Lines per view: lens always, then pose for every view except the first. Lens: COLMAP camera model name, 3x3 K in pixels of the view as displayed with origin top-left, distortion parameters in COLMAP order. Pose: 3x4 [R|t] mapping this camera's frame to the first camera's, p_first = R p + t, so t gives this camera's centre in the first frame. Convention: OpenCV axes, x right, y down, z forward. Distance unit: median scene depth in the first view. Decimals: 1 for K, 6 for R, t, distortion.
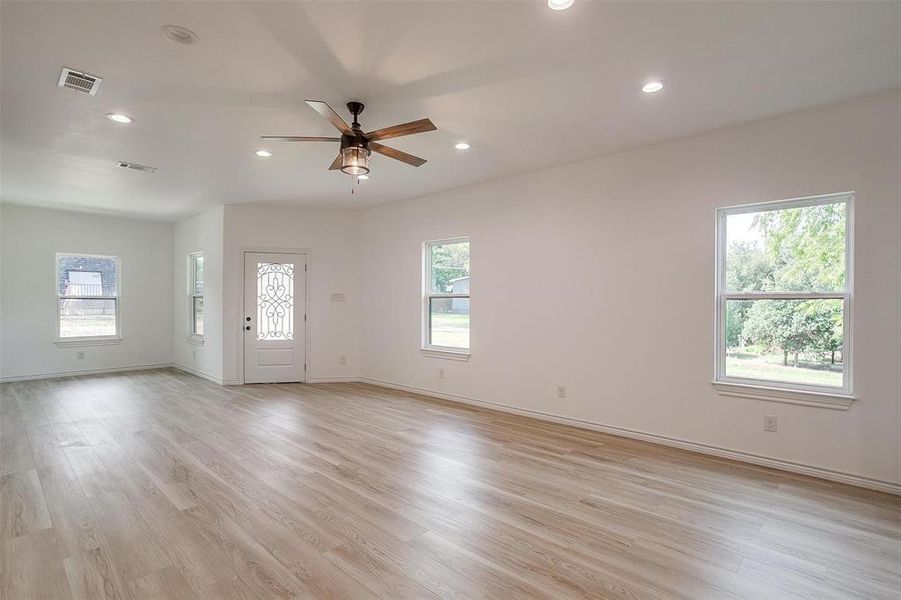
lens RADIAL K [[448.6, 0, 432.9], [0, 448.6, 302.7], [0, 0, 1]] dist [0.000325, 0.000205]
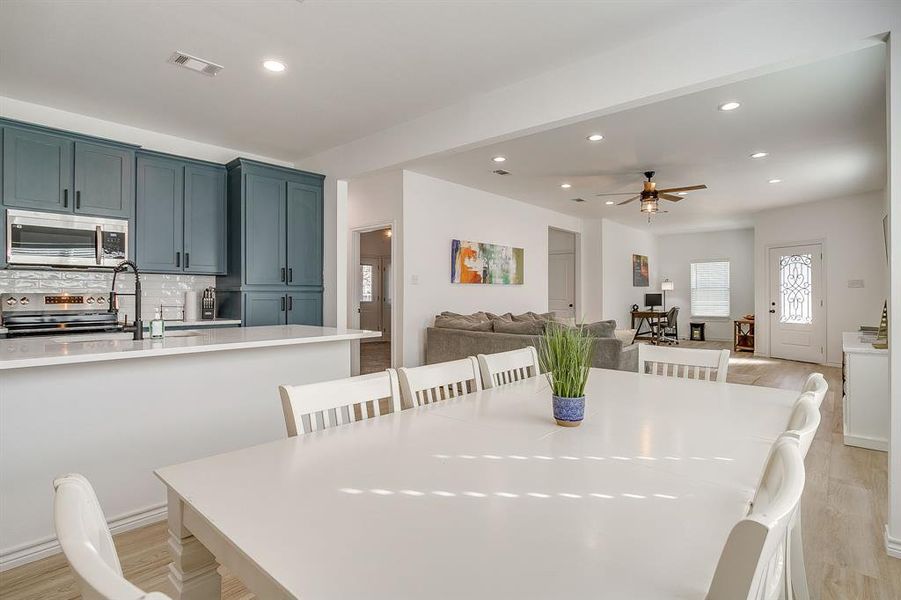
lens RADIAL K [[453.3, 0, 442.3], [0, 453.3, 289.8], [0, 0, 1]] dist [-0.038513, 0.001550]
pose [[0.062023, -0.015692, -0.997951, 0.709439], [-0.001645, 0.999873, -0.015825, 0.019065], [0.998073, 0.002623, 0.061990, 0.043314]]
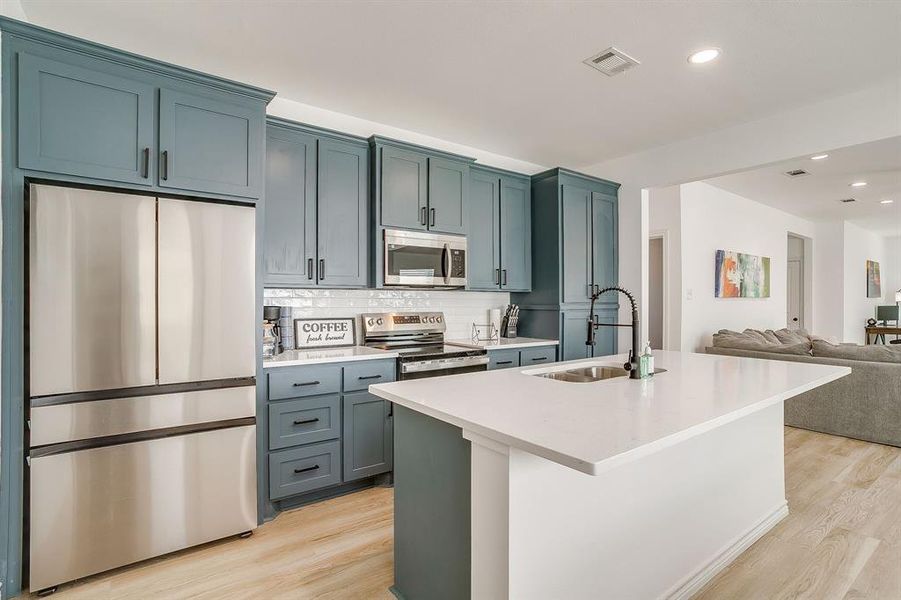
lens RADIAL K [[443.4, 0, 453.2], [0, 443.4, 299.5], [0, 0, 1]] dist [-0.059234, 0.045932]
pose [[-0.129530, -0.006909, -0.991551, 0.659072], [-0.005745, 0.999964, -0.006217, 0.002411], [0.991559, 0.004892, -0.129565, -0.256404]]
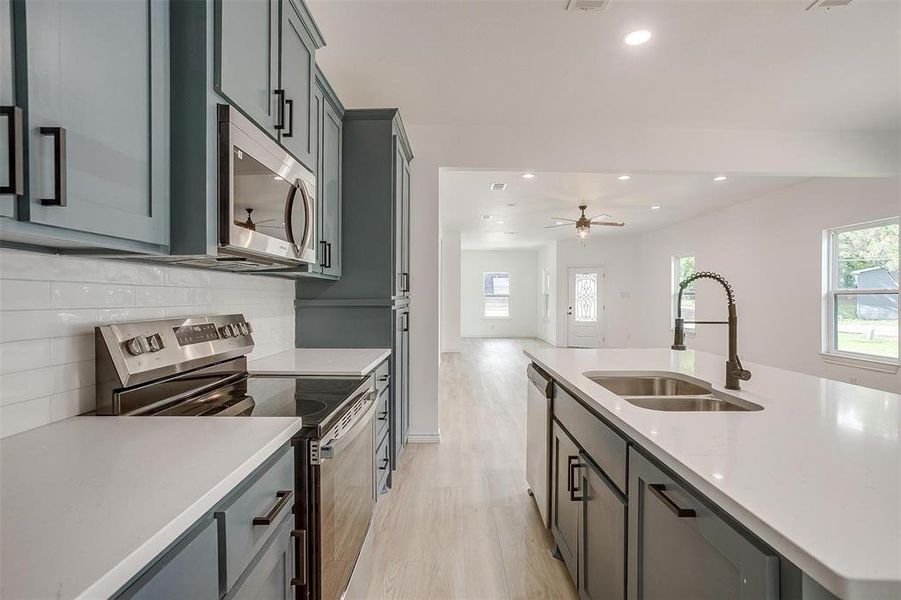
lens RADIAL K [[434.0, 0, 455.5], [0, 434.0, 303.5], [0, 0, 1]] dist [0.004452, -0.005416]
pose [[0.714455, 0.007723, -0.699638, 0.408098], [-0.001400, 0.999953, 0.009608, 0.005143], [0.699680, -0.005884, 0.714432, -0.445231]]
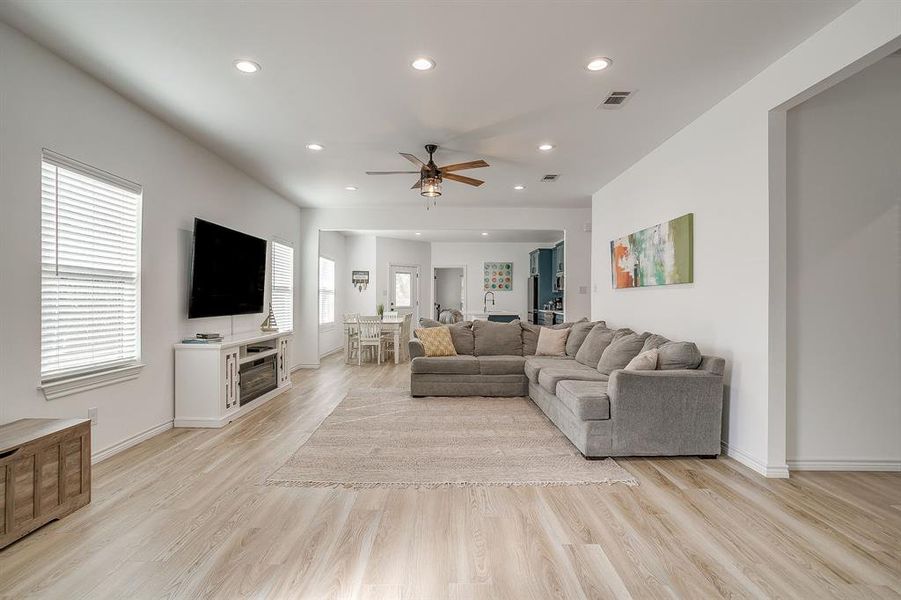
lens RADIAL K [[443.7, 0, 447.3], [0, 443.7, 301.1], [0, 0, 1]] dist [-0.016372, 0.001464]
pose [[-0.715353, -0.010806, 0.698679, -0.548234], [-0.006456, 0.999940, 0.008855, 0.007990], [-0.698733, 0.001824, -0.715380, 0.912948]]
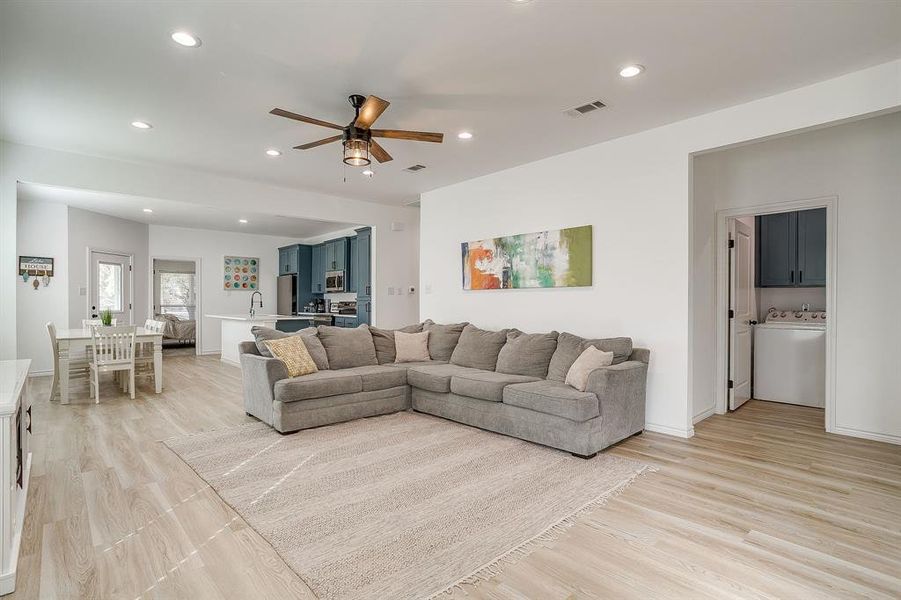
lens RADIAL K [[447.4, 0, 443.0], [0, 447.4, 305.5], [0, 0, 1]] dist [-0.057639, 0.032063]
pose [[-0.999045, -0.006938, 0.043141, -0.196863], [-0.006478, 0.999921, 0.010793, 0.010675], [-0.043212, 0.010503, -0.999011, 0.951756]]
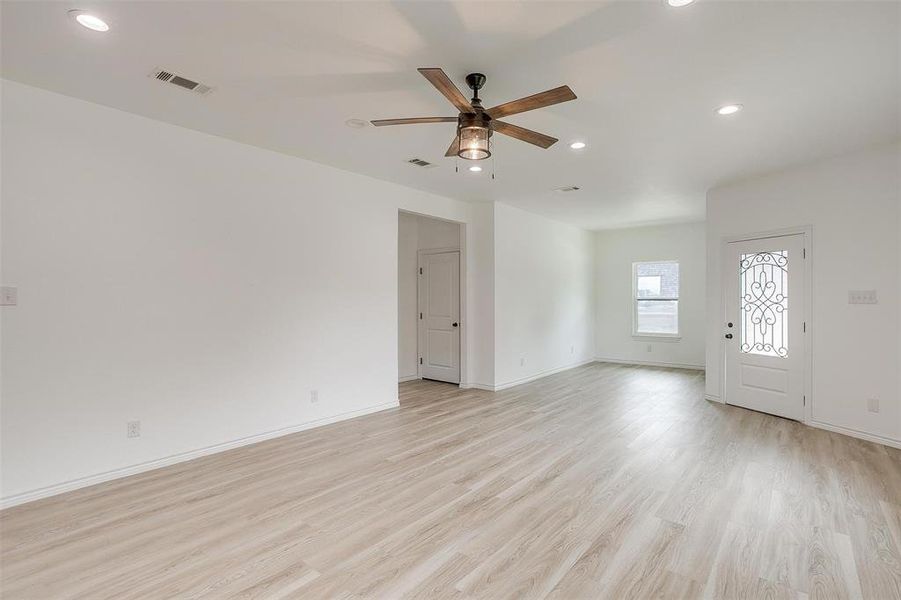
lens RADIAL K [[435.9, 0, 450.5], [0, 435.9, 300.0], [0, 0, 1]] dist [-0.063160, 0.037175]
pose [[0.105589, -0.001760, -0.994408, 0.300696], [0.003074, 0.999994, -0.001443, -0.008945], [0.994405, -0.002905, 0.105593, 0.409686]]
